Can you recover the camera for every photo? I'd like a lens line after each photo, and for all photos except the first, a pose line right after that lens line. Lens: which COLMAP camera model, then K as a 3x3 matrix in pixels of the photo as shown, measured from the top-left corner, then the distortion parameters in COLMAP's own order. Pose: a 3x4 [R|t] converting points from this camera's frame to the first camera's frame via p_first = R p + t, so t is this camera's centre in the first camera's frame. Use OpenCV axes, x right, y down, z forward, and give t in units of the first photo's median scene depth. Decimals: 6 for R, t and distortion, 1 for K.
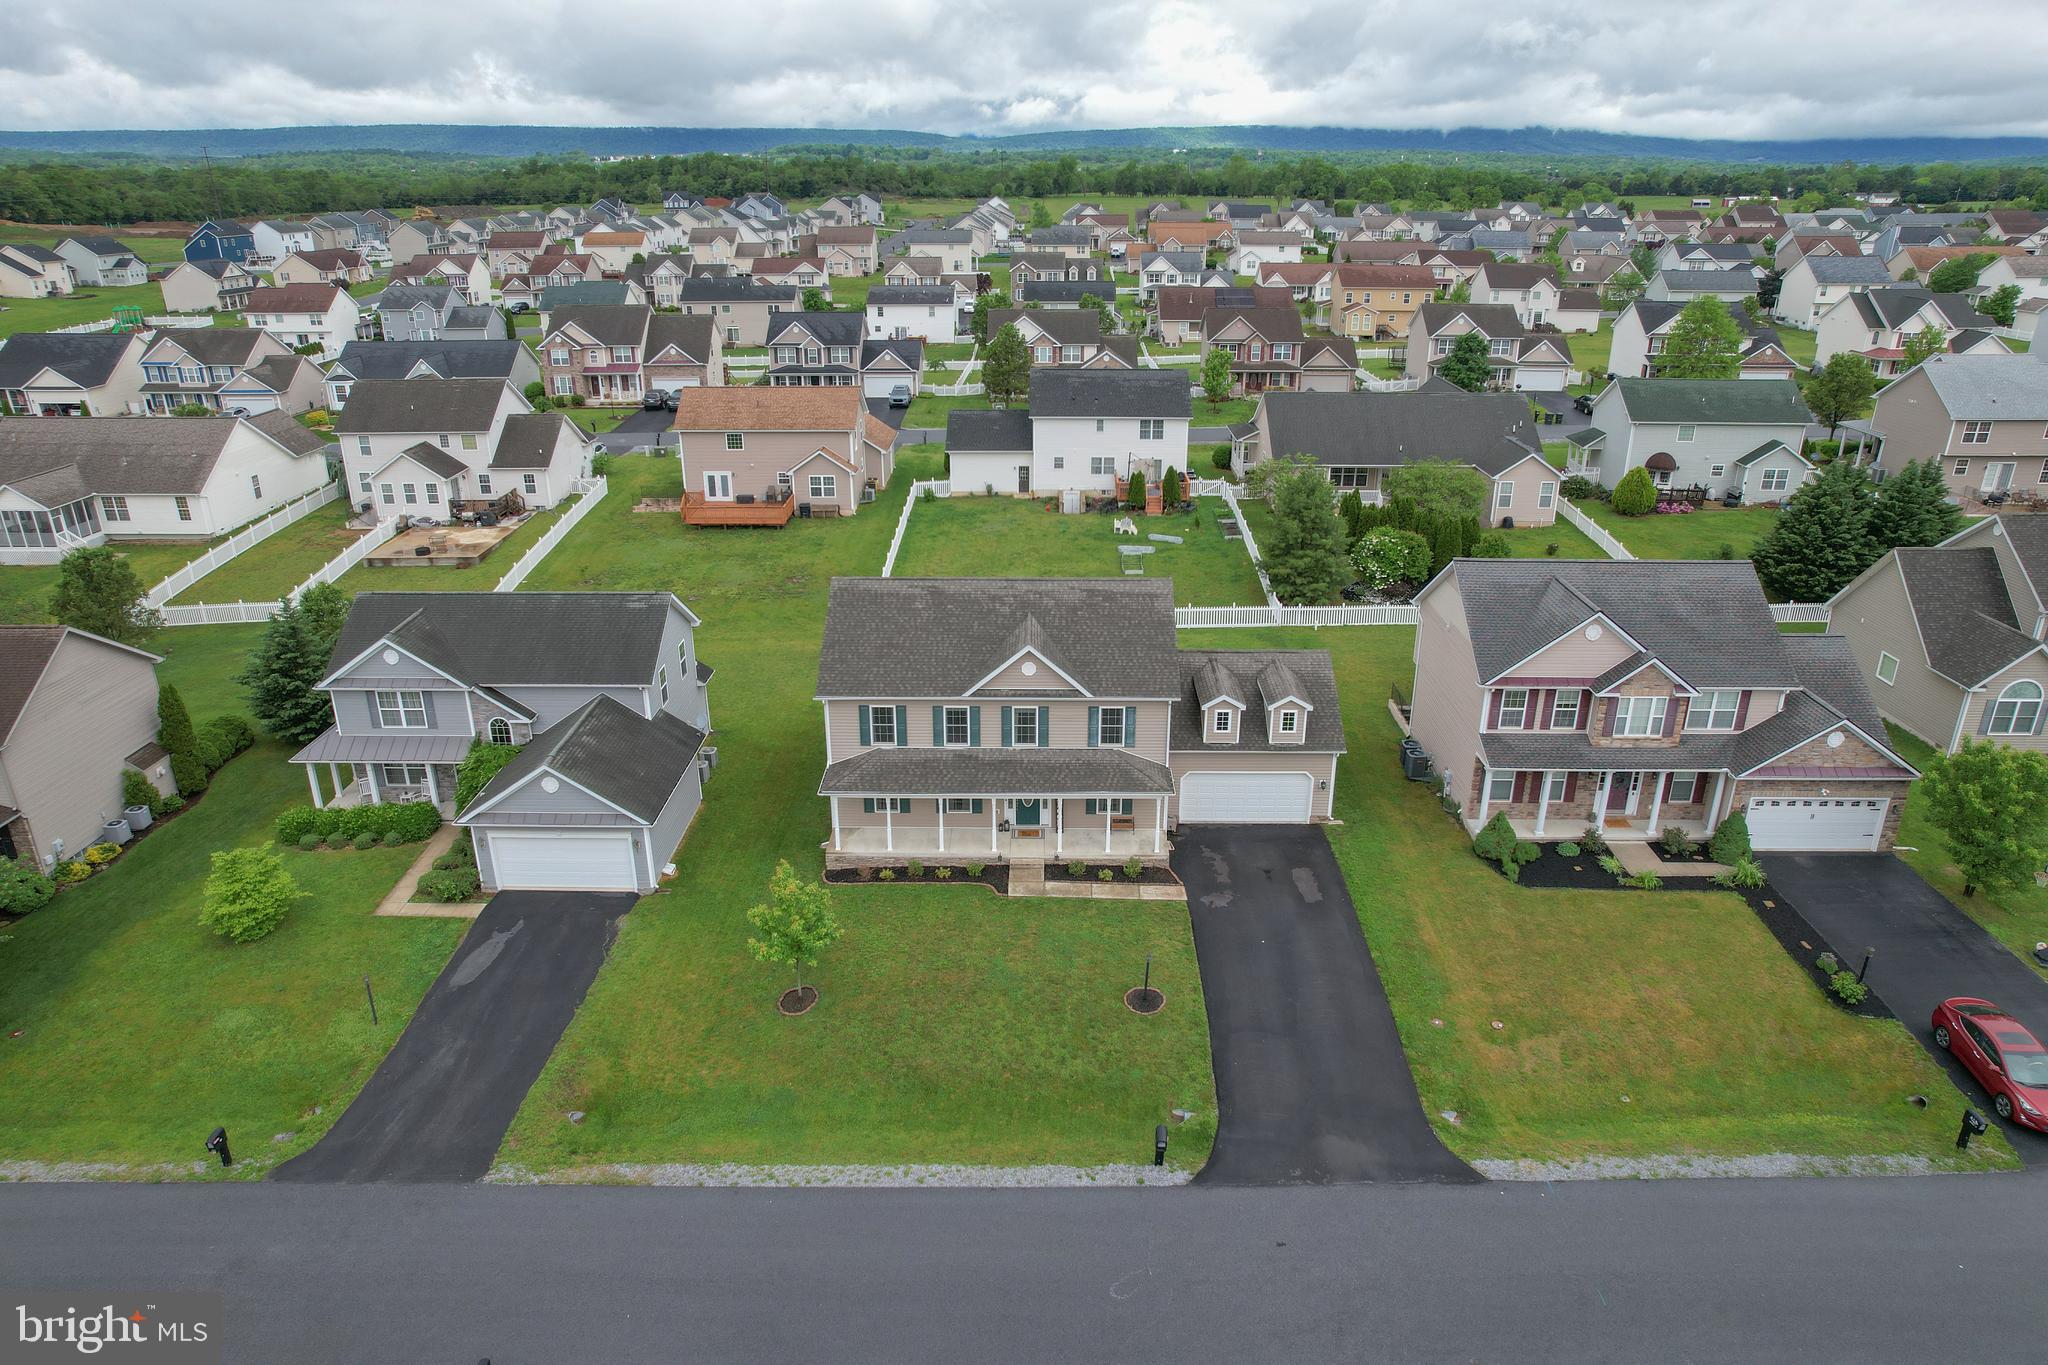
lens RADIAL K [[1304.9, 0, 1027.7], [0, 1304.9, 674.4], [0, 0, 1]] dist [-0.076051, 0.069654]
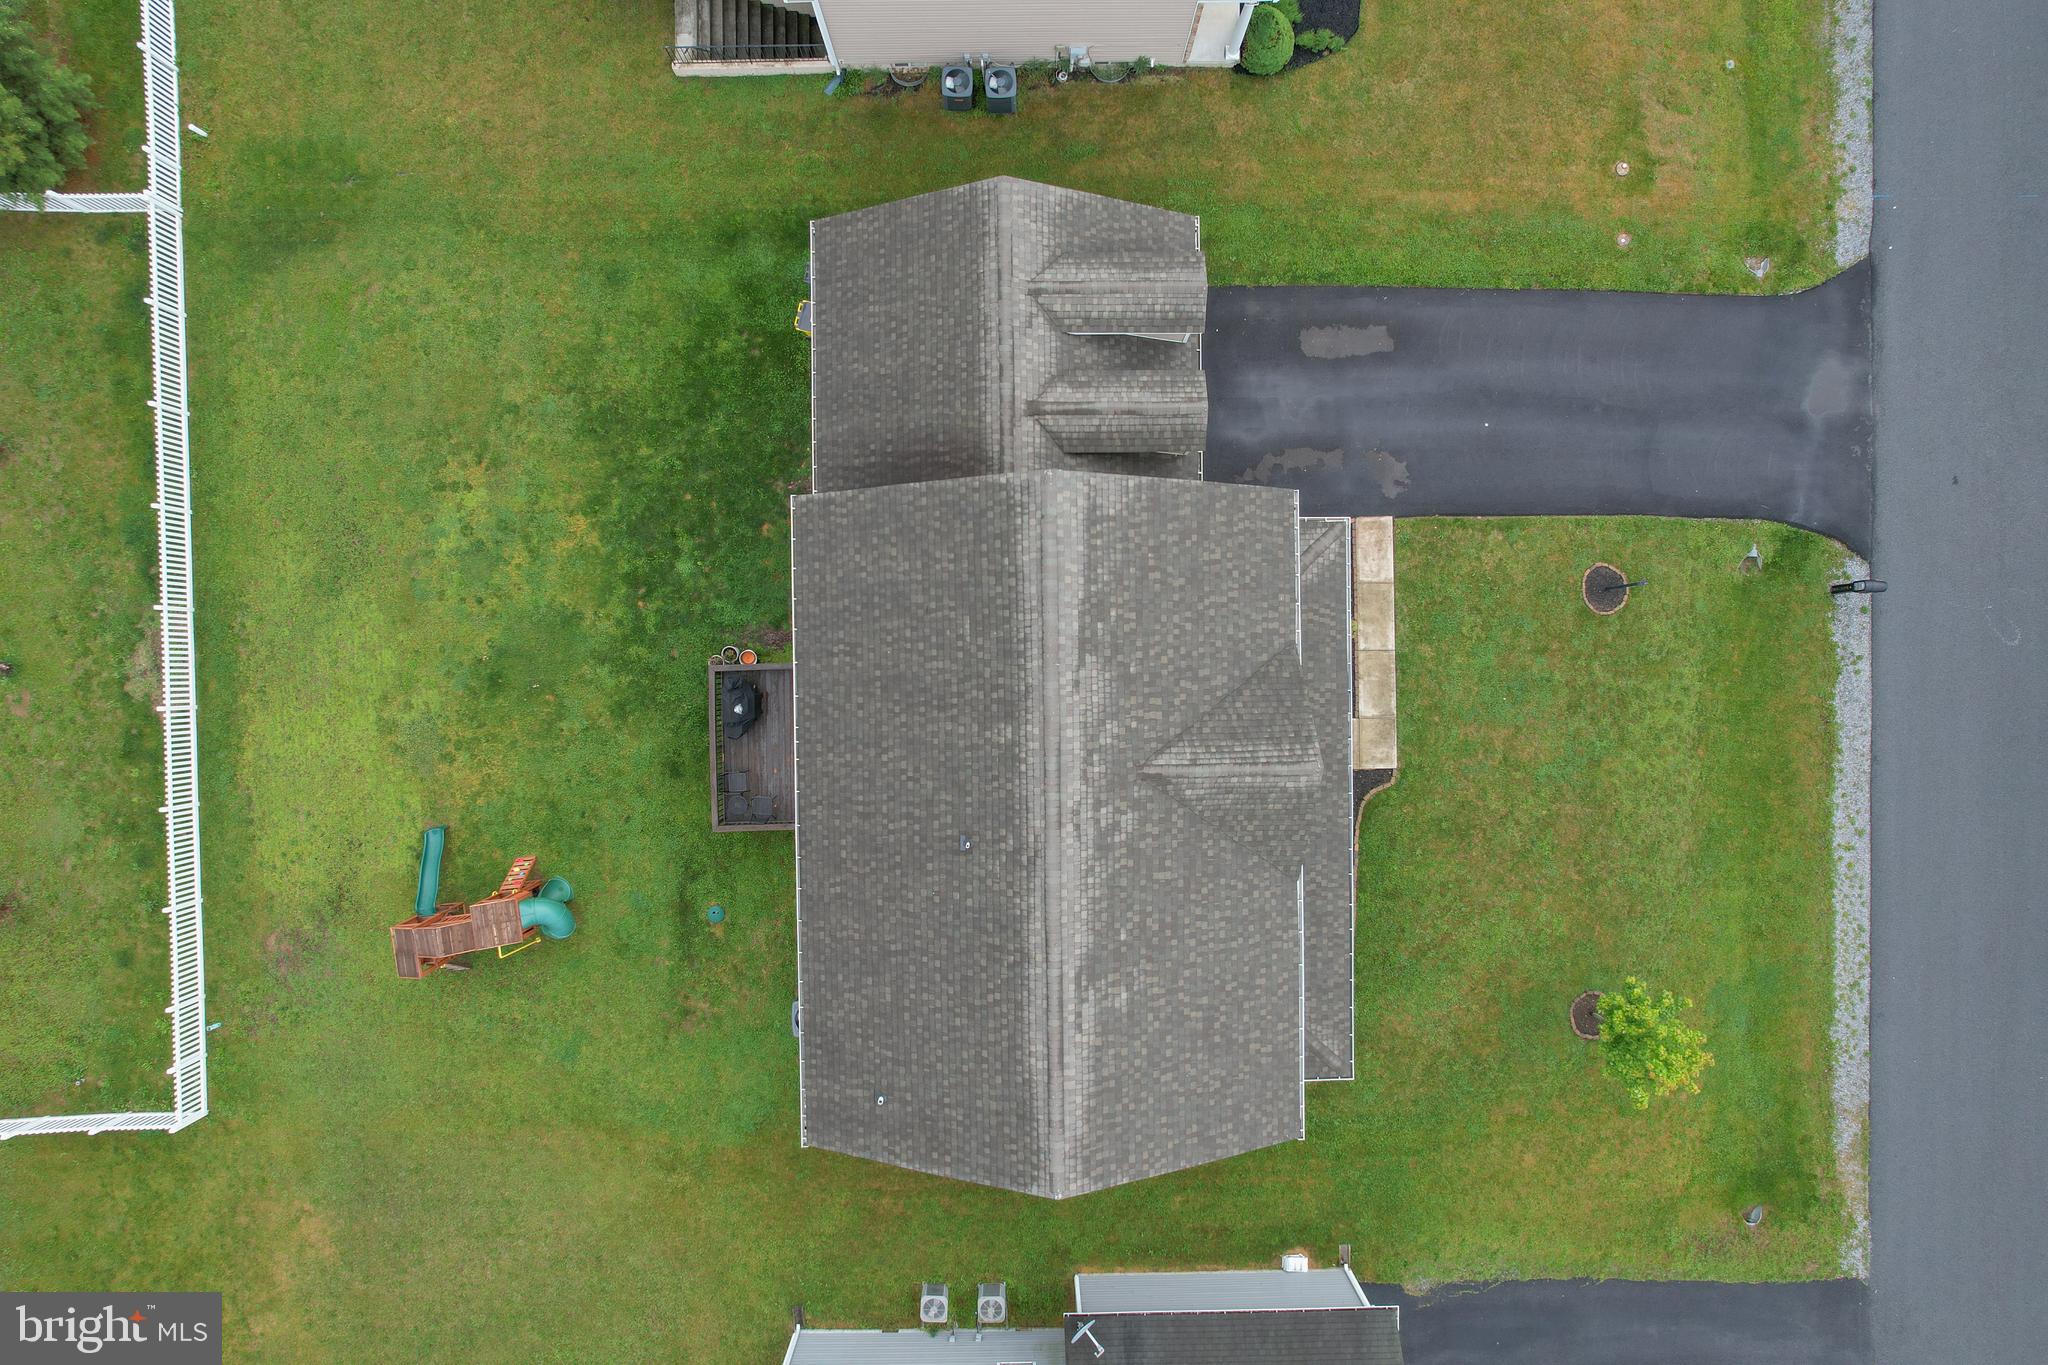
lens RADIAL K [[1304.9, 0, 1027.9], [0, 1304.9, 679.6], [0, 0, 1]] dist [-0.076051, 0.069654]
pose [[-0.027729, -0.999597, -0.006038, 0.022501], [0.361140, -0.015650, 0.932380, -0.292781], [-0.932099, 0.023673, 0.361429, 0.484842]]
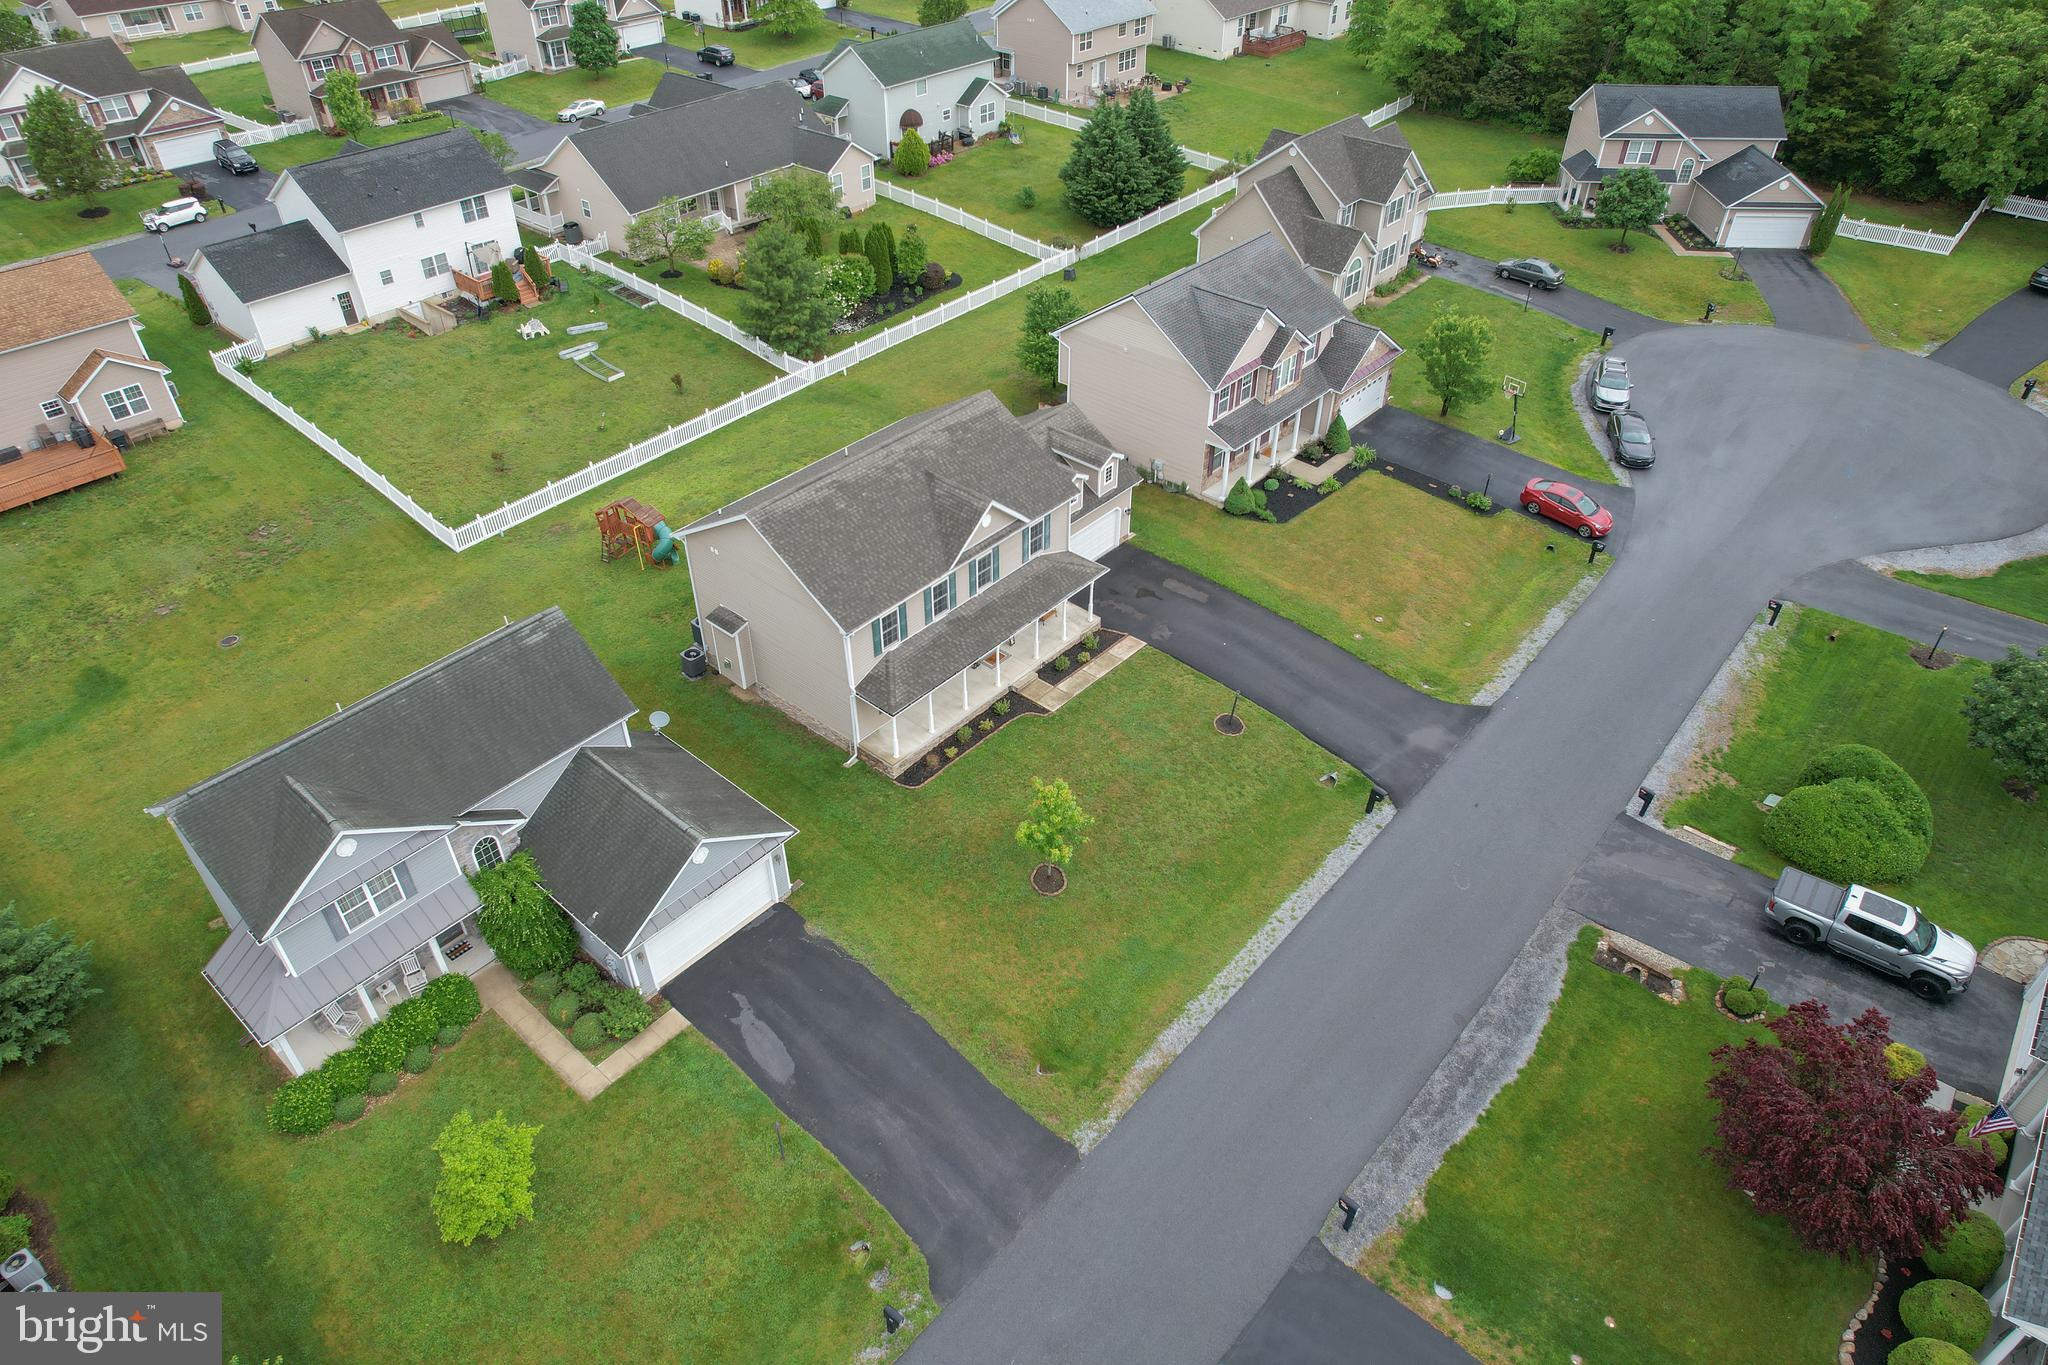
lens RADIAL K [[1304.9, 0, 1022.4], [0, 1304.9, 675.5], [0, 0, 1]] dist [-0.076051, 0.069654]
pose [[0.645004, -0.472175, 0.600850, -0.365897], [0.277650, 0.877336, 0.391397, -0.162374], [-0.711955, -0.085626, 0.696985, 0.118109]]
